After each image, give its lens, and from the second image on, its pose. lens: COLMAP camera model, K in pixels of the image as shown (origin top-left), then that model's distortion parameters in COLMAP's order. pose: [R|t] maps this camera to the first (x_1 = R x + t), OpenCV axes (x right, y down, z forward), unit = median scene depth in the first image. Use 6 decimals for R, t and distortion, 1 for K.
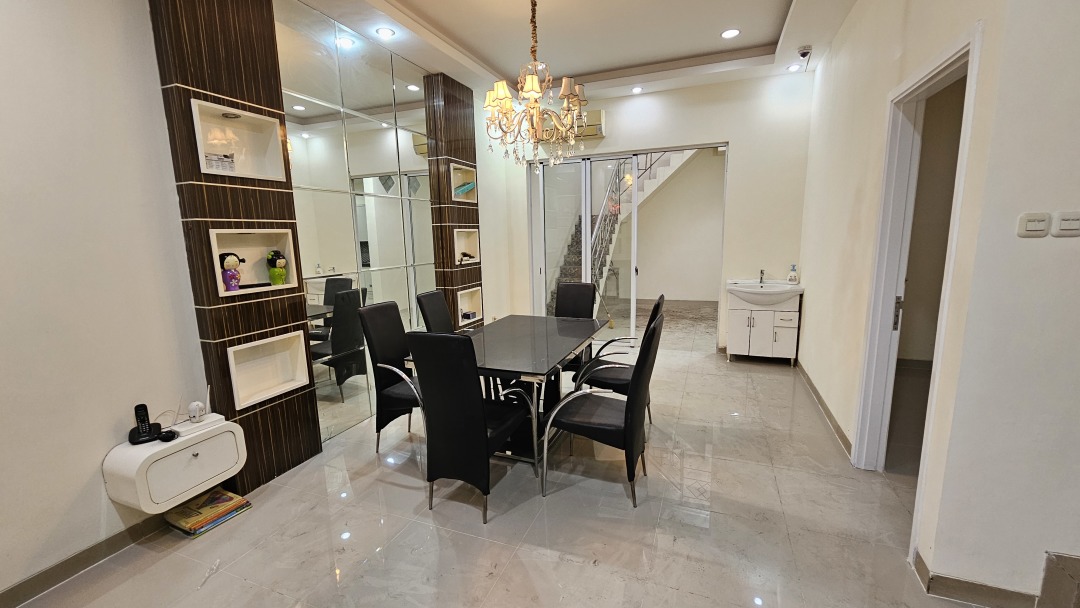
lens RADIAL K [[446.2, 0, 539.3], [0, 446.2, 308.8], [0, 0, 1]] dist [-0.006853, 0.000833]
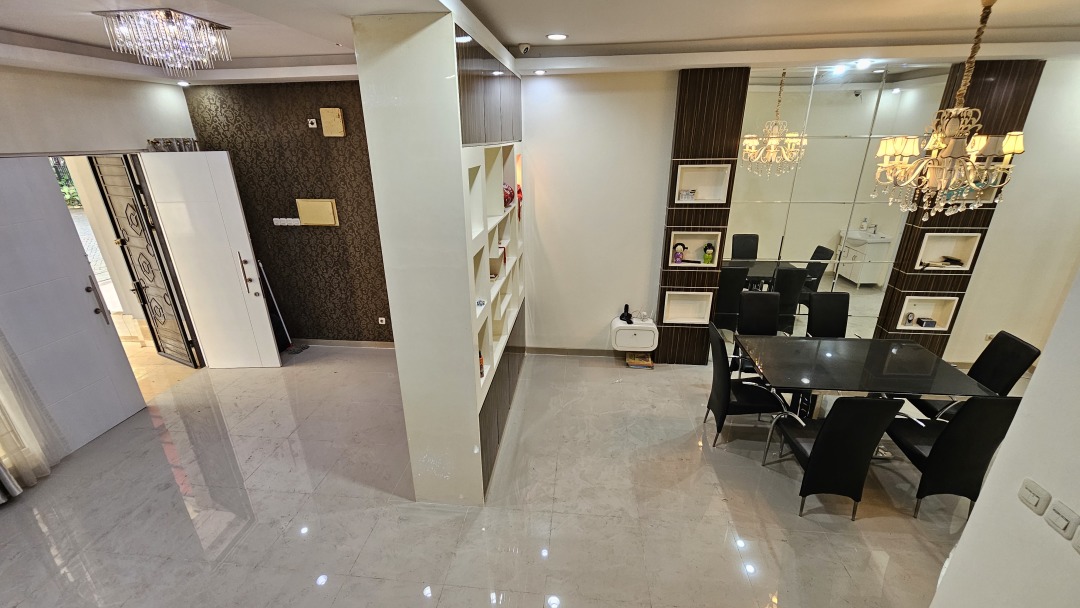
lens RADIAL K [[446.2, 0, 543.0], [0, 446.2, 307.0], [0, 0, 1]] dist [-0.006853, 0.000833]
pose [[0.281216, 0.365886, -0.887156, 0.905321], [-0.159388, 0.929431, 0.332797, -0.412427], [0.946316, 0.047814, 0.319688, -0.133774]]
